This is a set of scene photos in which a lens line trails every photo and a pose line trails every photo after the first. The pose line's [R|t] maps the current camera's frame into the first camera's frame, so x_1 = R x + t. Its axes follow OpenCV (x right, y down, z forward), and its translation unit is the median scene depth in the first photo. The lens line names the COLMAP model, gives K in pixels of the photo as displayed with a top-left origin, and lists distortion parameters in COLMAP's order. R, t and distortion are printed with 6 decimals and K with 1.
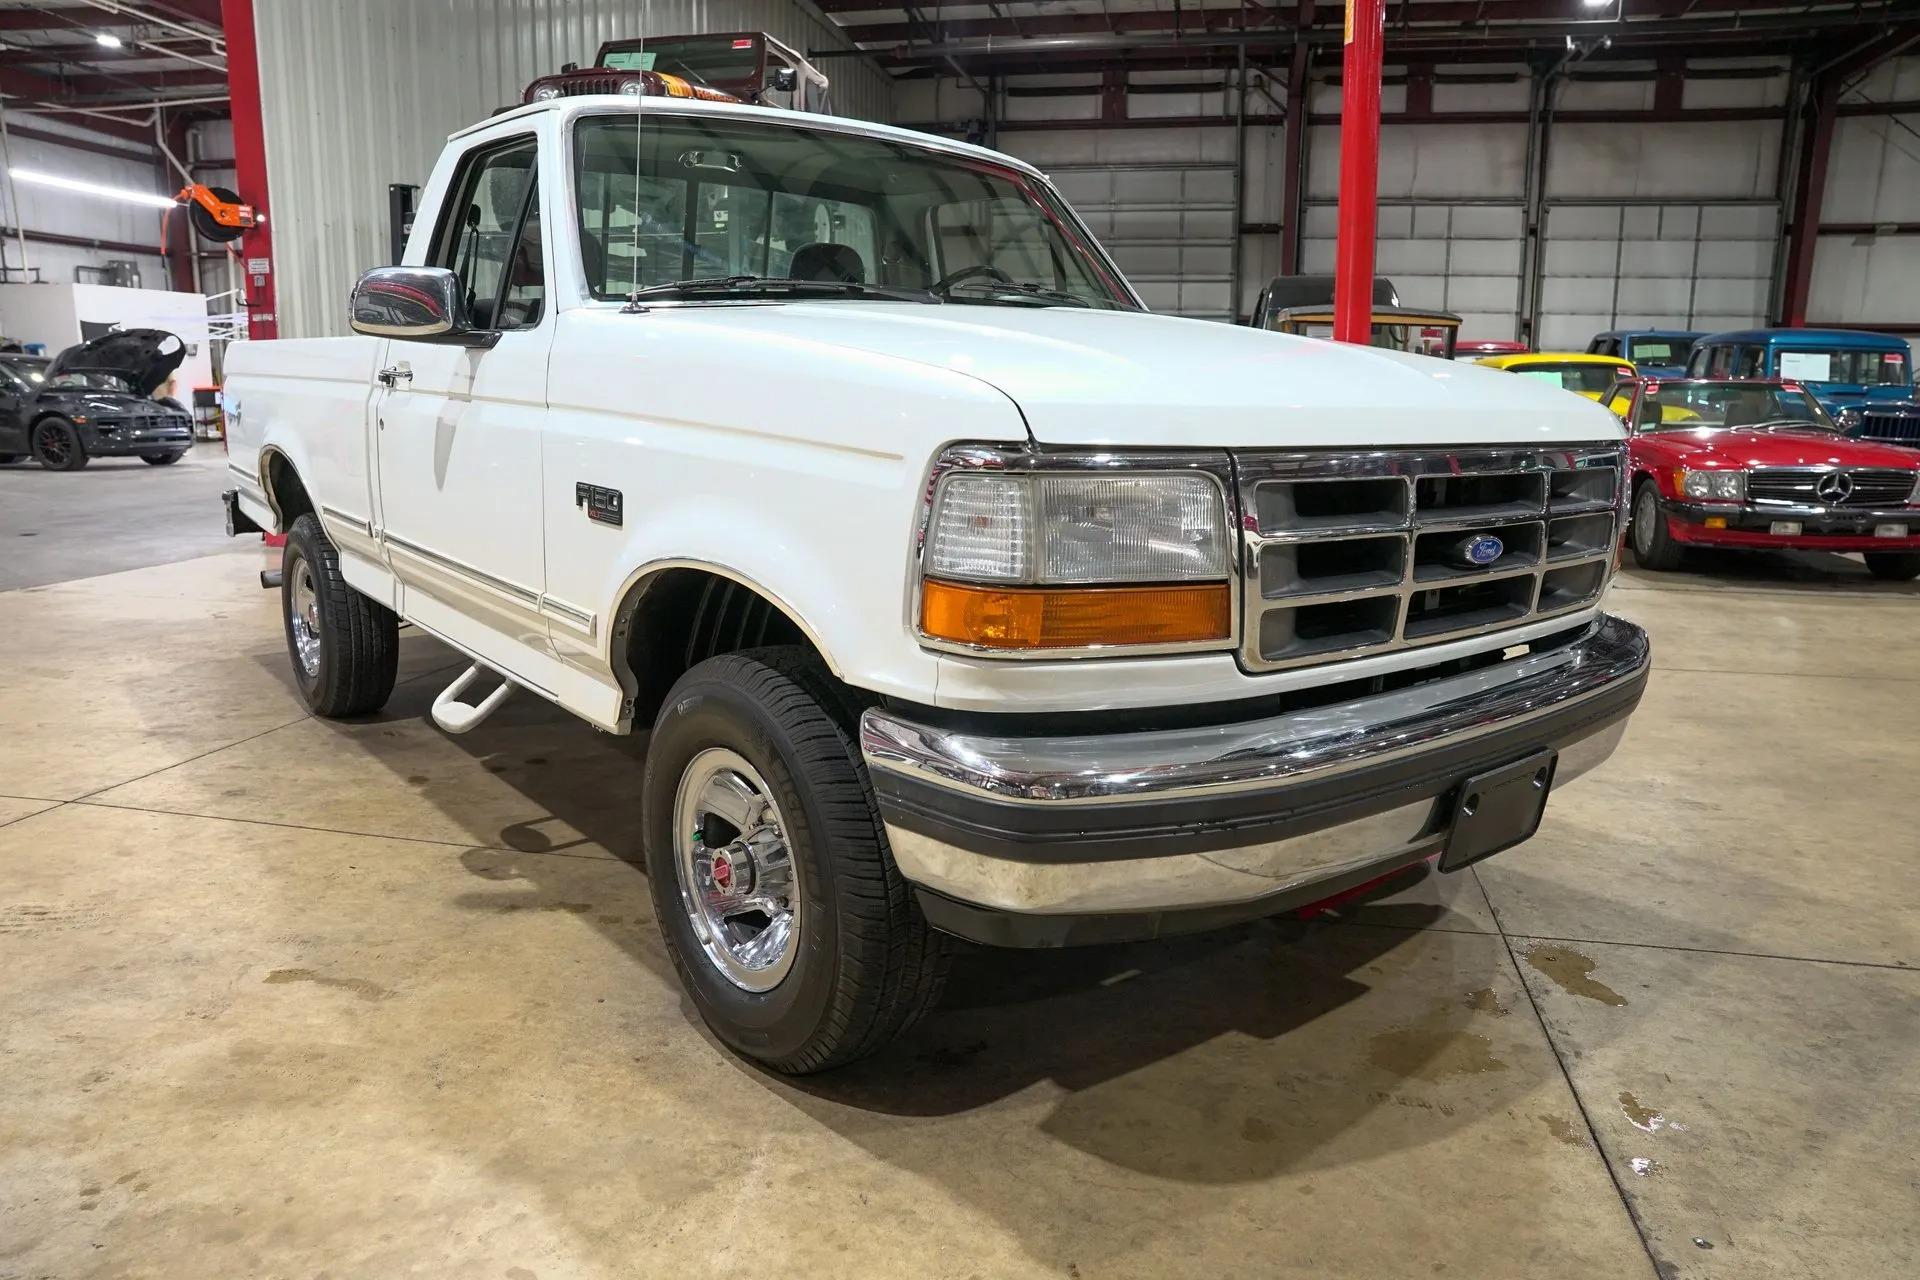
lens RADIAL K [[1315.1, 0, 963.5], [0, 1315.1, 637.1], [0, 0, 1]] dist [-0.139015, 0.109116]
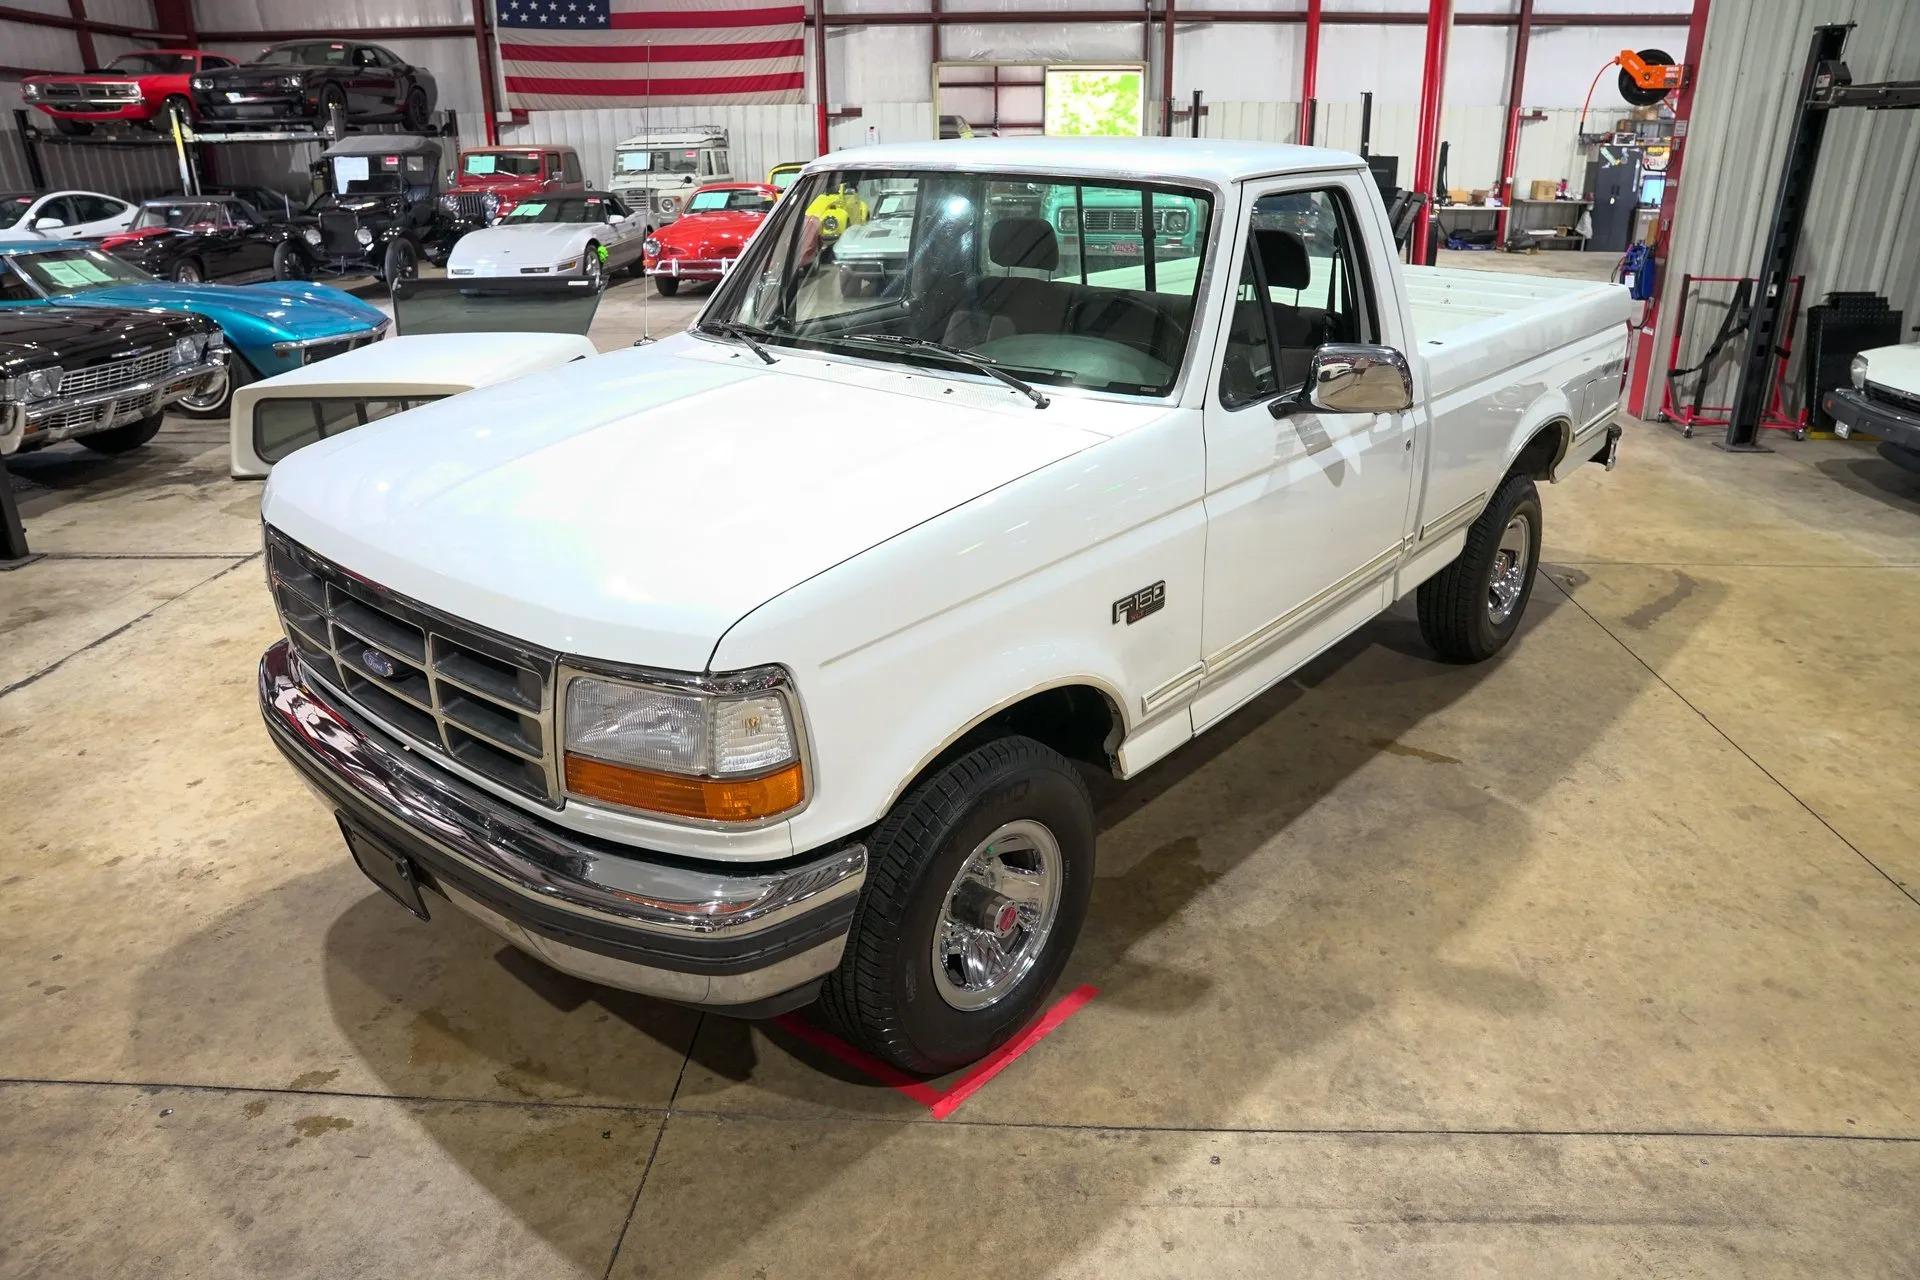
lens RADIAL K [[1315.1, 0, 967.1], [0, 1315.1, 639.7], [0, 0, 1]] dist [-0.139015, 0.109116]
pose [[0.161758, 0.350623, -0.922441, 1.279454], [-0.183030, 0.929193, 0.321094, -0.461662], [0.969708, 0.116895, 0.214479, 1.022138]]
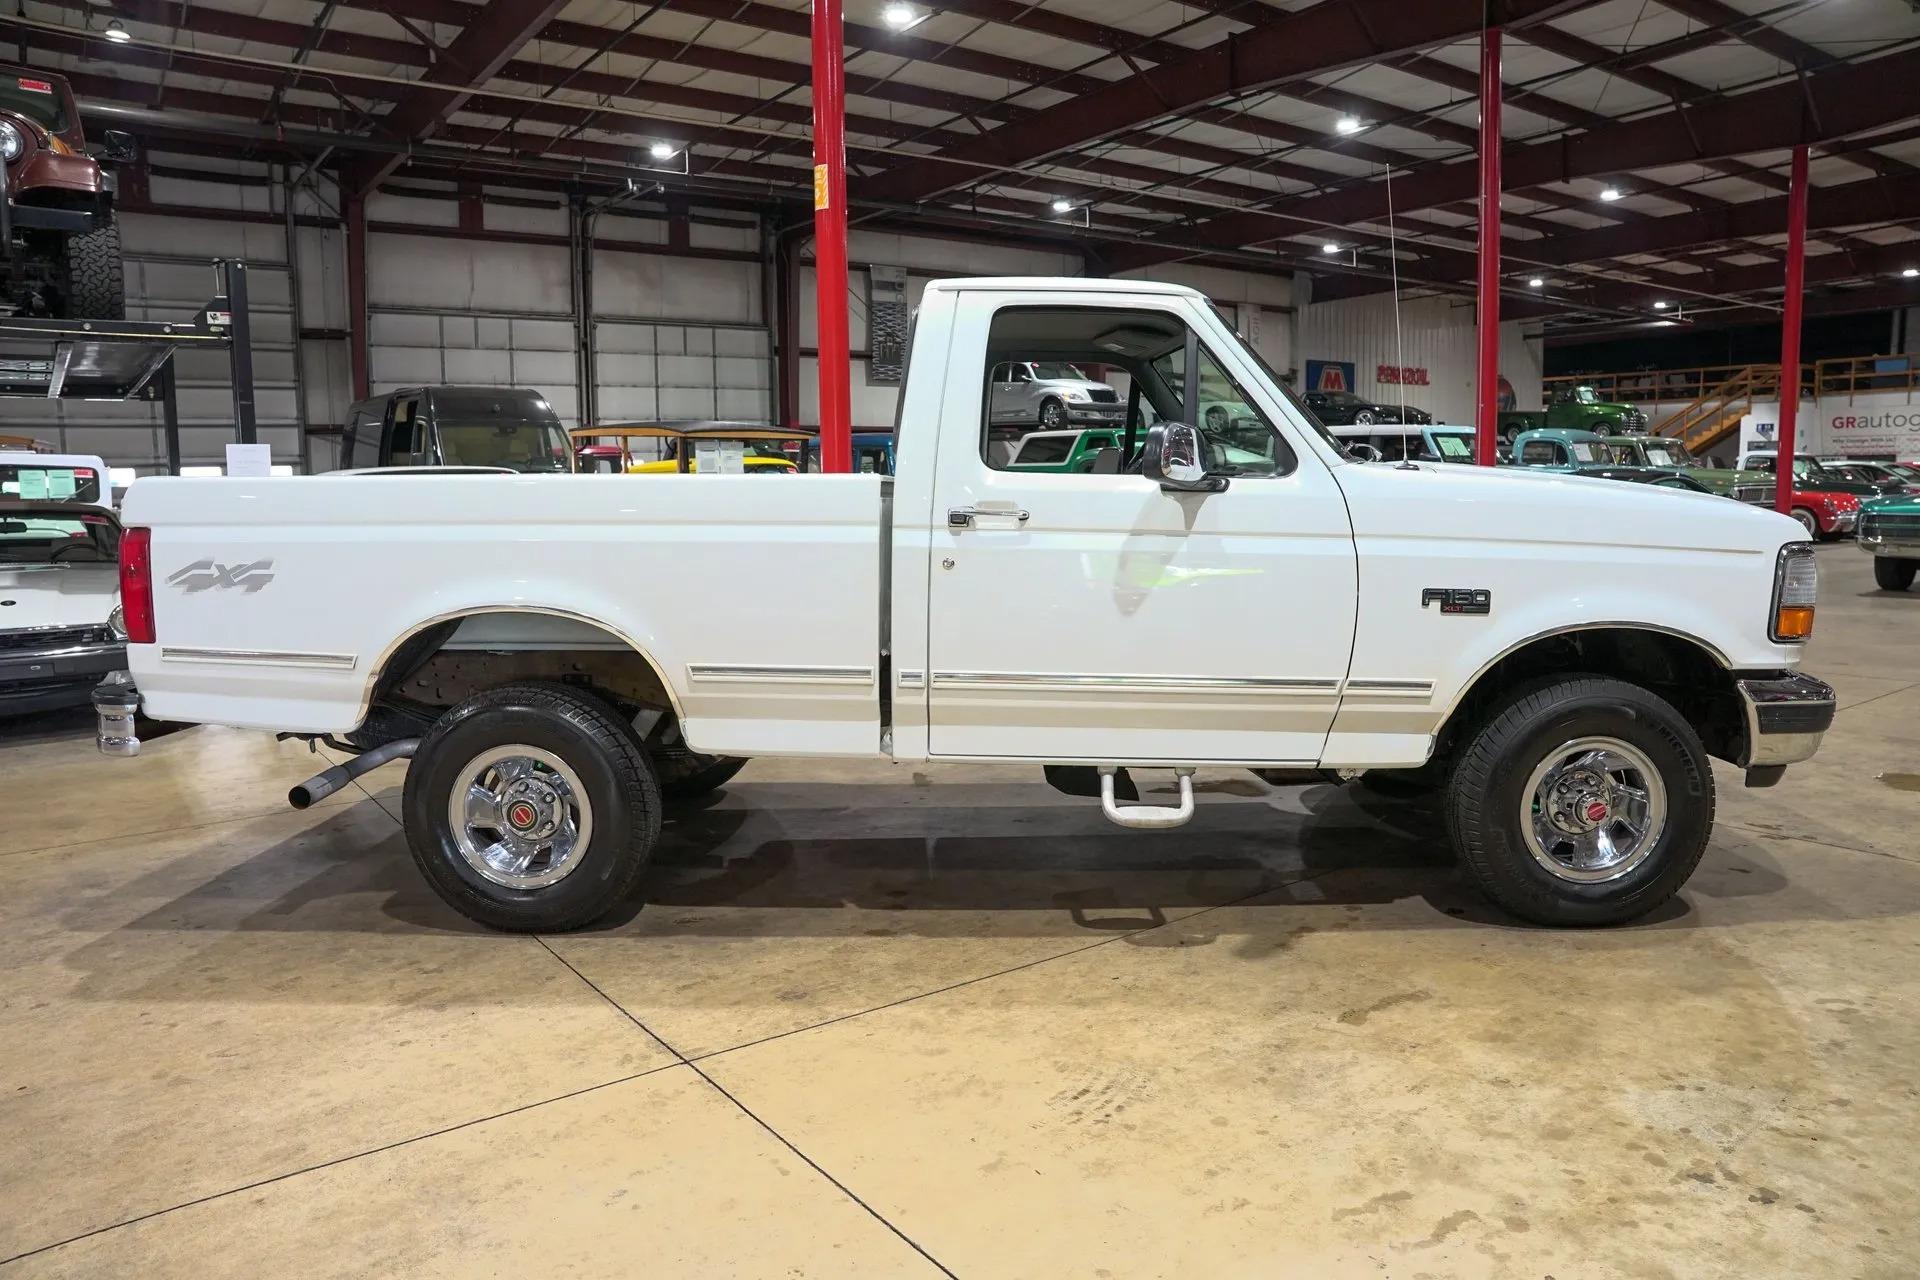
lens RADIAL K [[1315.1, 0, 964.8], [0, 1315.1, 639.8], [0, 0, 1]] dist [-0.139015, 0.109116]
pose [[0.660267, -0.110093, 0.742918, -1.568324], [0.163396, 0.986560, 0.000980, -0.137629], [-0.733041, 0.120742, 0.669382, 0.400920]]
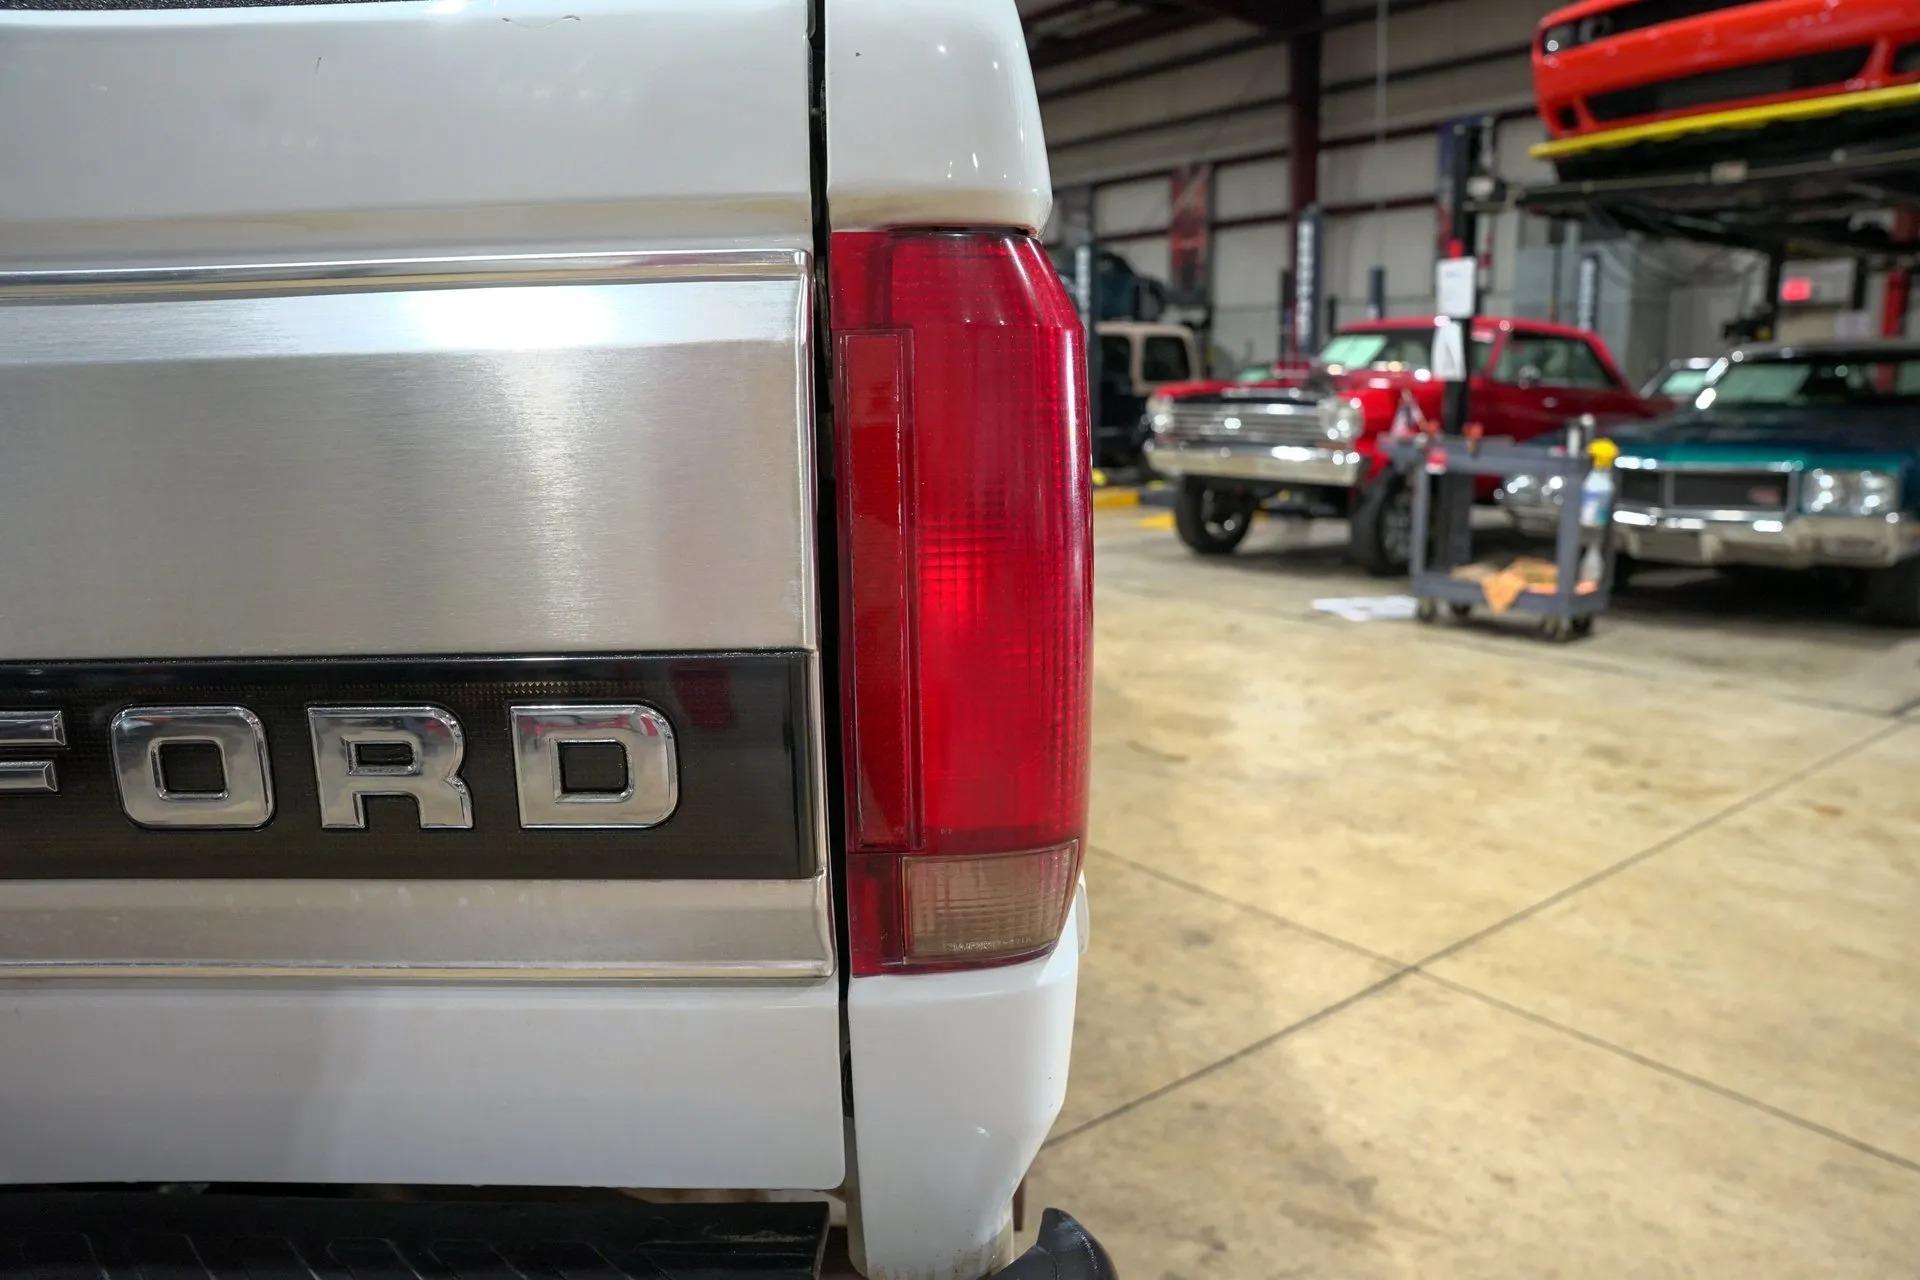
lens RADIAL K [[1315.1, 0, 975.0], [0, 1315.1, 627.0], [0, 0, 1]] dist [-0.139015, 0.109116]
pose [[-0.766385, -0.122270, 0.630637, -1.276169], [0.114734, 0.939879, 0.321657, -0.406765], [-0.632052, 0.318869, -0.706281, 2.140417]]
